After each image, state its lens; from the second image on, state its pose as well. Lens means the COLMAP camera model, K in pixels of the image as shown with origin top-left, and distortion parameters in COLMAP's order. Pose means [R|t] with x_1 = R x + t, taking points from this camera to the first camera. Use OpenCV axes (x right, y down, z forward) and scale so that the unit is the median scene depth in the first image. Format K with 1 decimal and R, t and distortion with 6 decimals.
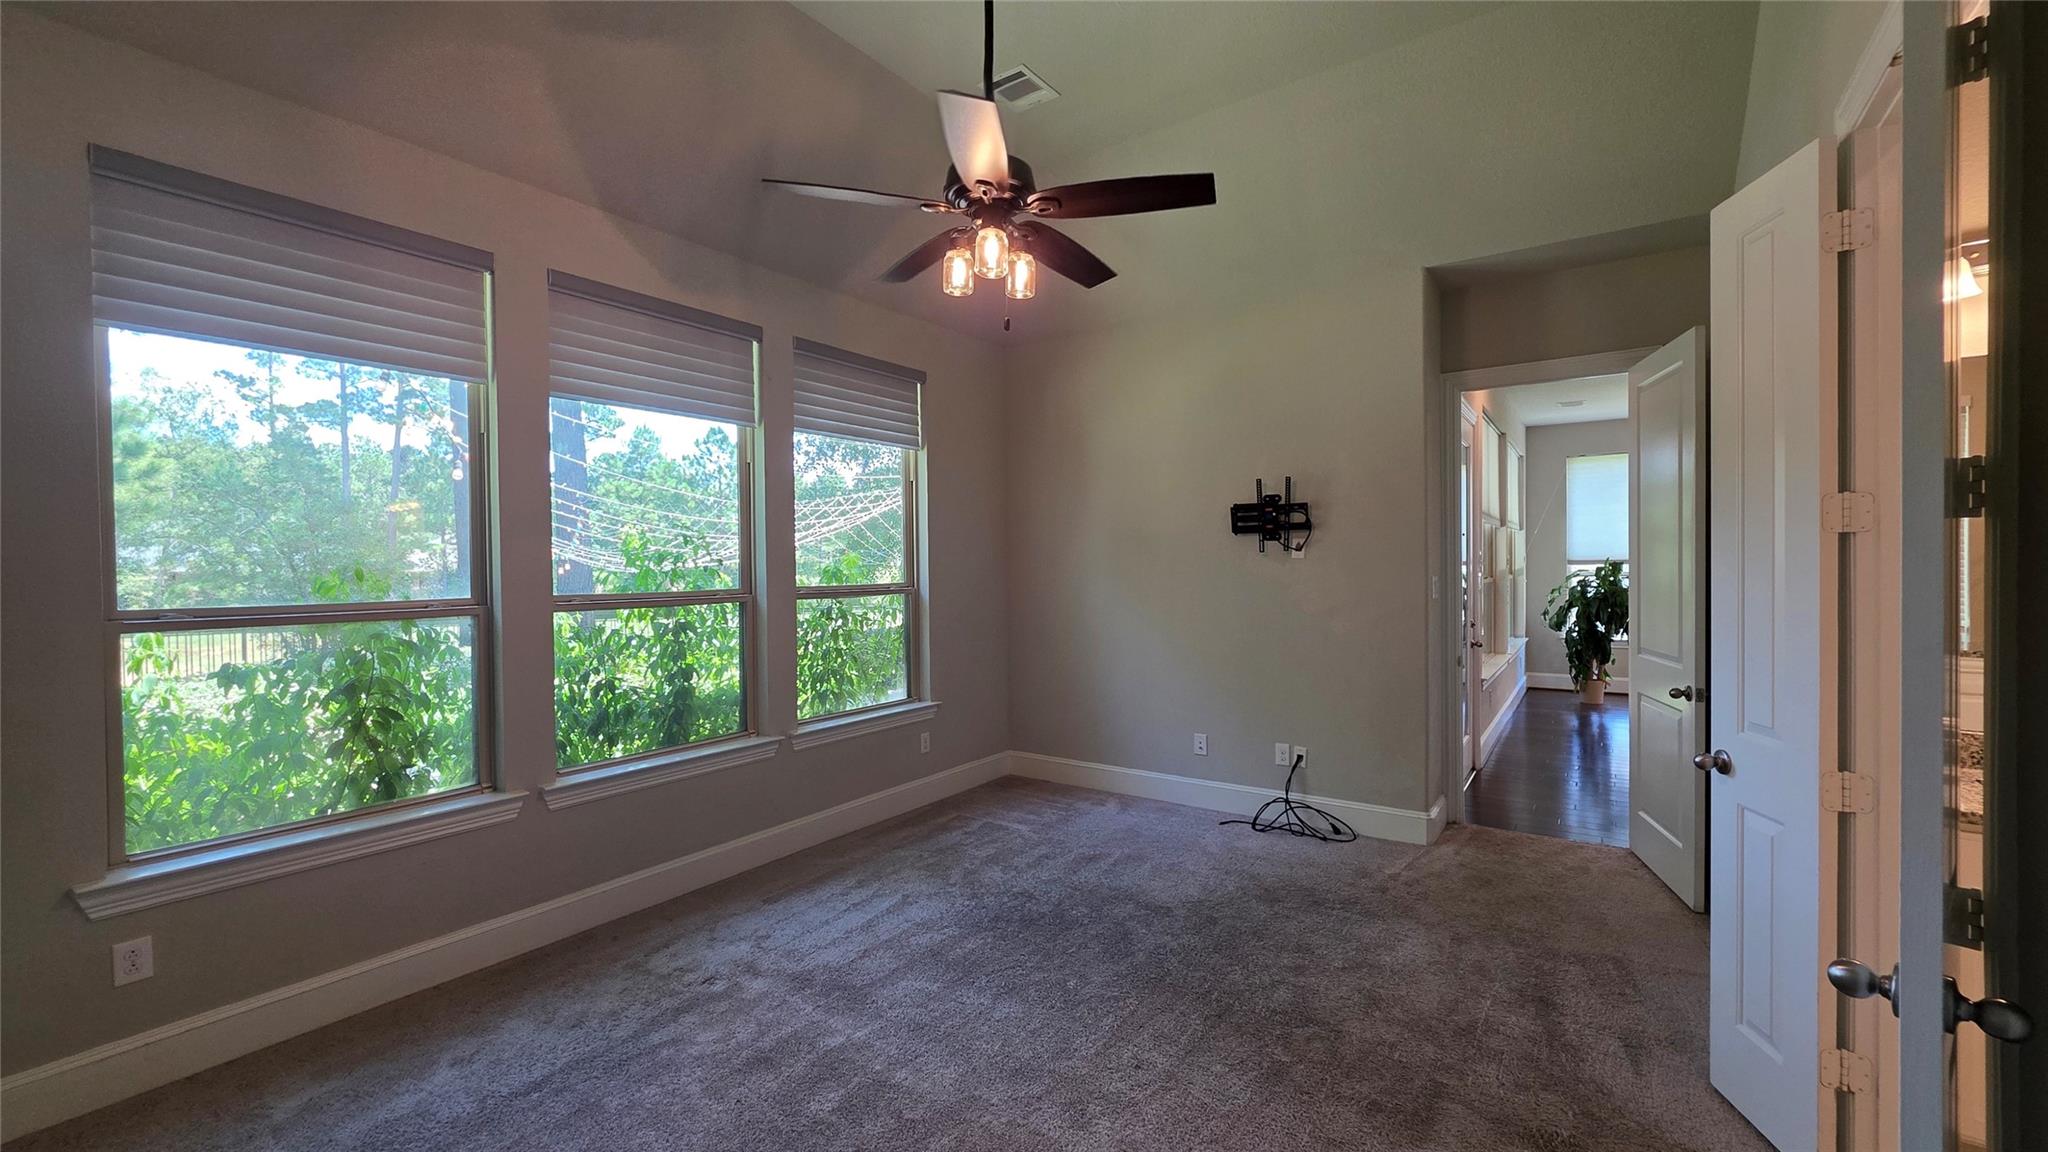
lens RADIAL K [[820.8, 0, 1027.3], [0, 820.8, 572.1], [0, 0, 1]] dist [0.000145, 0.000061]
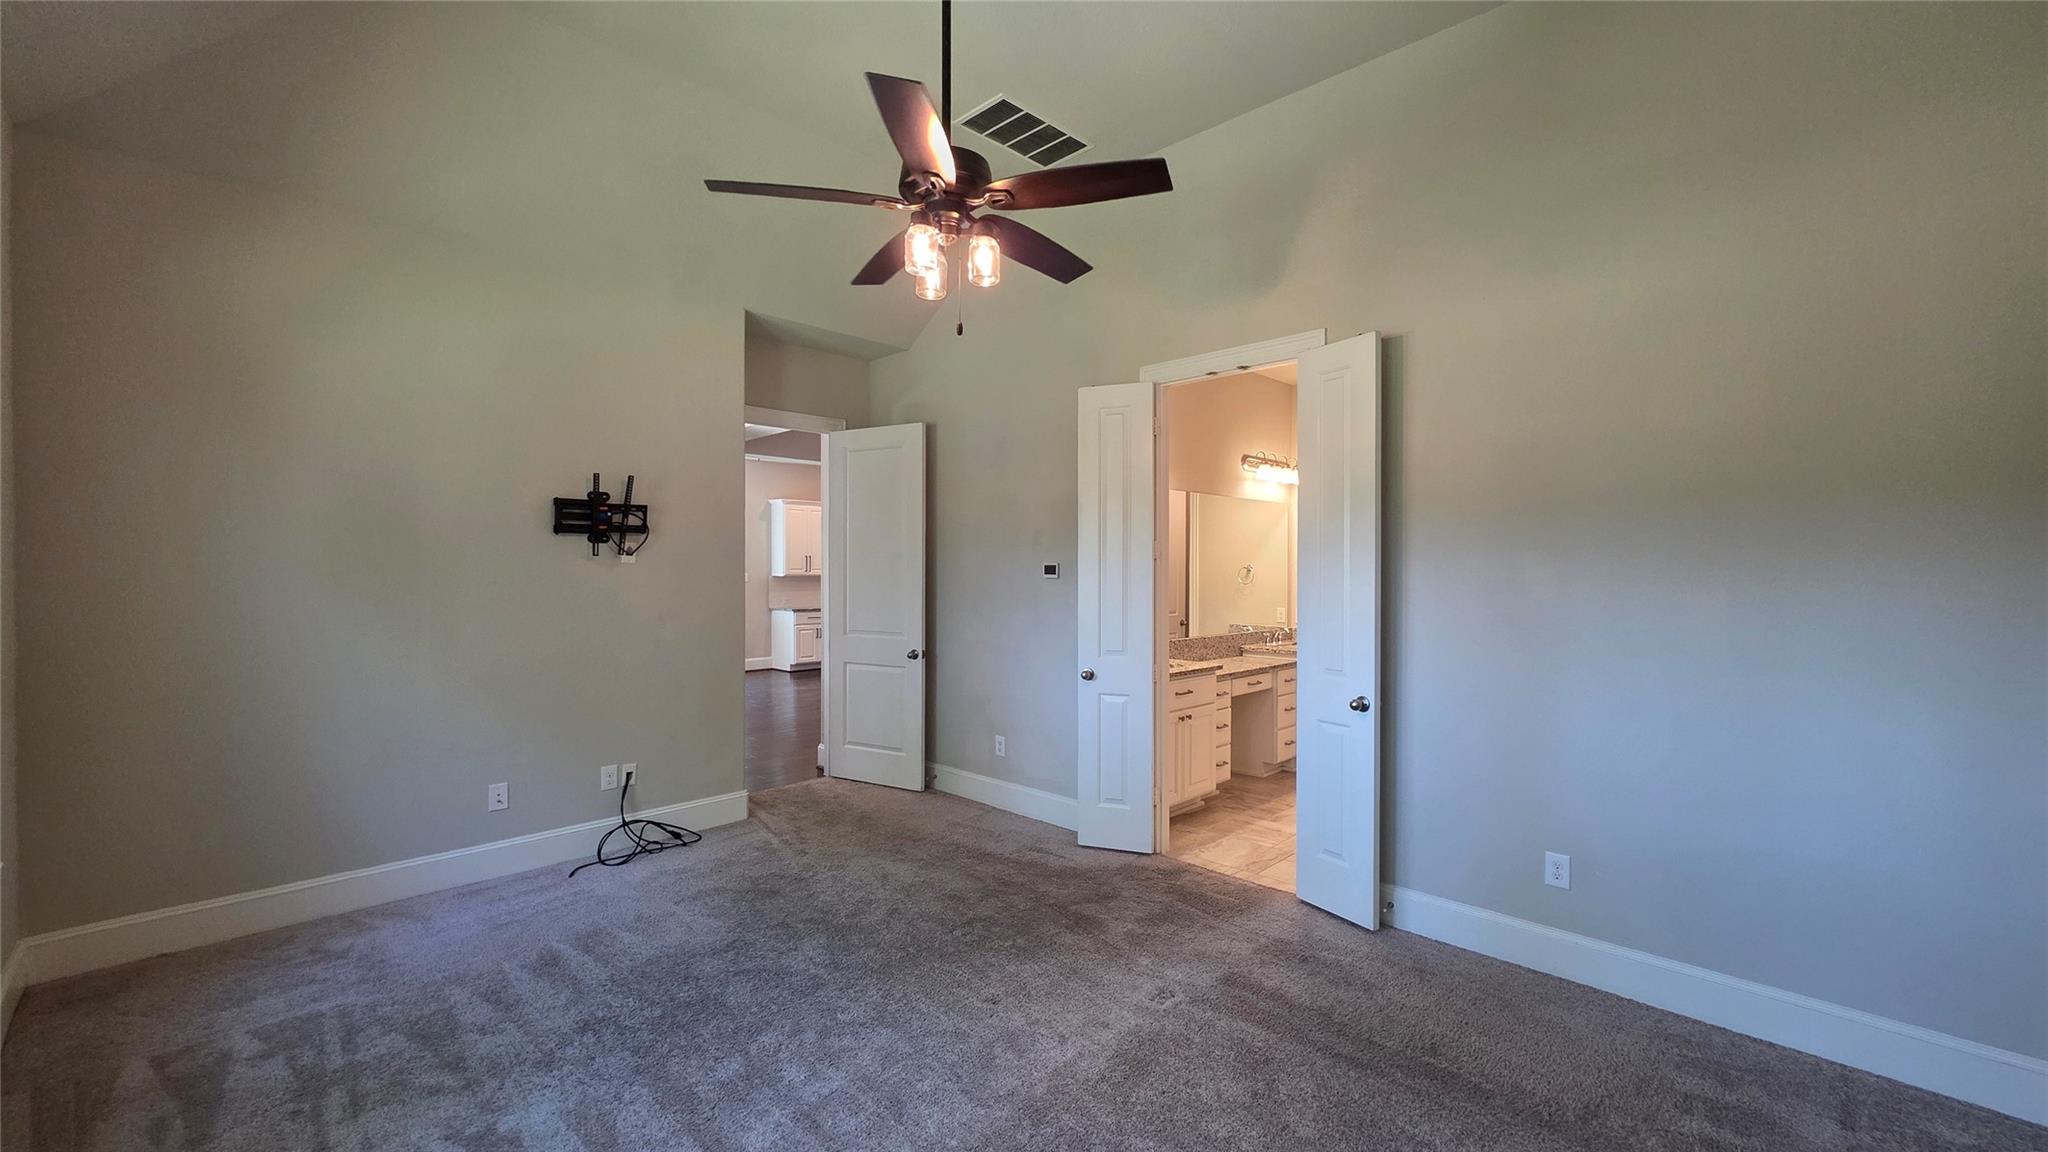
lens RADIAL K [[807.0, 0, 1031.8], [0, 807.0, 577.8], [0, 0, 1]] dist [0.001282, 0.000456]
pose [[0.155268, 0.001027, 0.987872, -0.530620], [0.003139, 0.999994, -0.001533, 0.003198], [-0.987867, 0.003339, 0.155264, 0.417245]]
